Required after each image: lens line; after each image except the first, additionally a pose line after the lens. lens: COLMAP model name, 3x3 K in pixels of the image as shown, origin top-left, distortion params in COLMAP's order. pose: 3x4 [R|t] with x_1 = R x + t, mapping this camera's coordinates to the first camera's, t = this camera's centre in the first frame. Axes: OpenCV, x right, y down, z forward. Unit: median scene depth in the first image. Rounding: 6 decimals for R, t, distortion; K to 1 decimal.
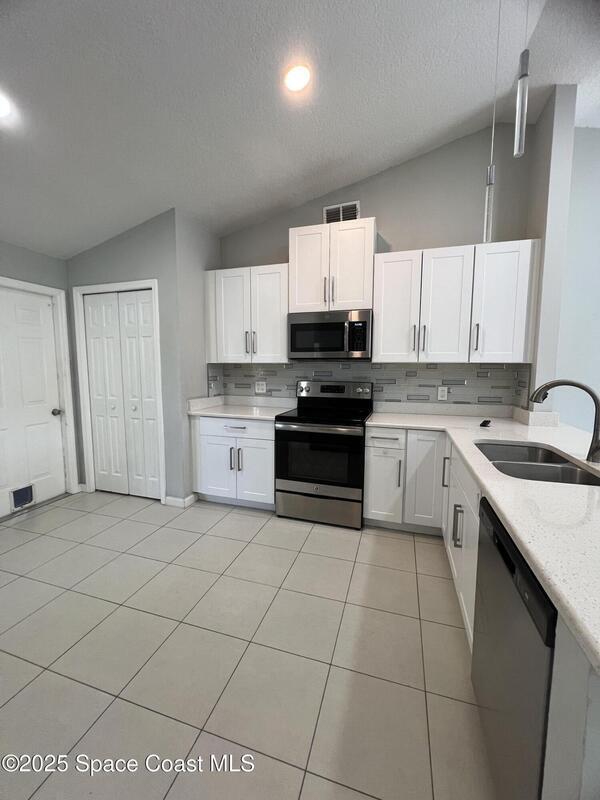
lens RADIAL K [[321.6, 0, 300.7], [0, 321.6, 398.8], [0, 0, 1]] dist [-0.001884, -0.000157]
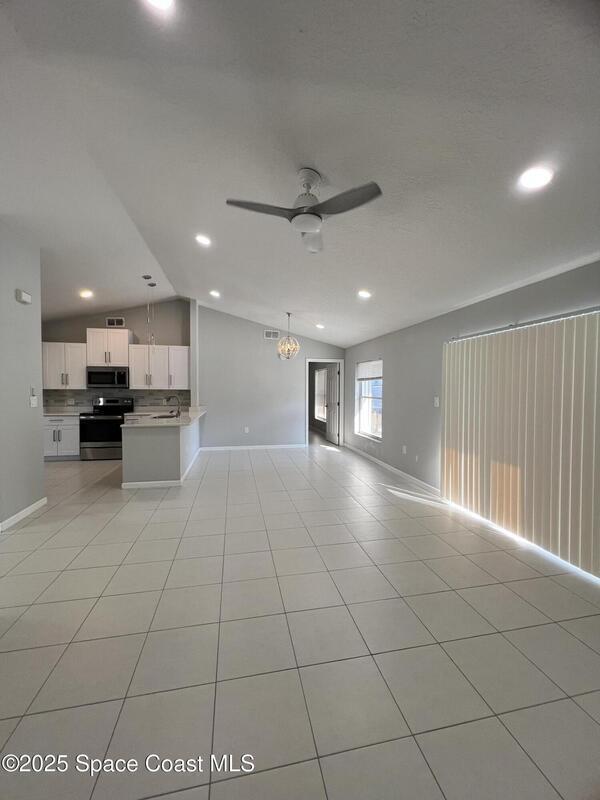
lens RADIAL K [[321.6, 0, 300.7], [0, 321.6, 398.8], [0, 0, 1]] dist [-0.001884, -0.000157]
pose [[0.873894, -0.014322, 0.485906, 0.161412], [0.044925, 0.997668, -0.051391, 0.122699], [-0.484036, 0.066740, 0.872499, -1.520220]]
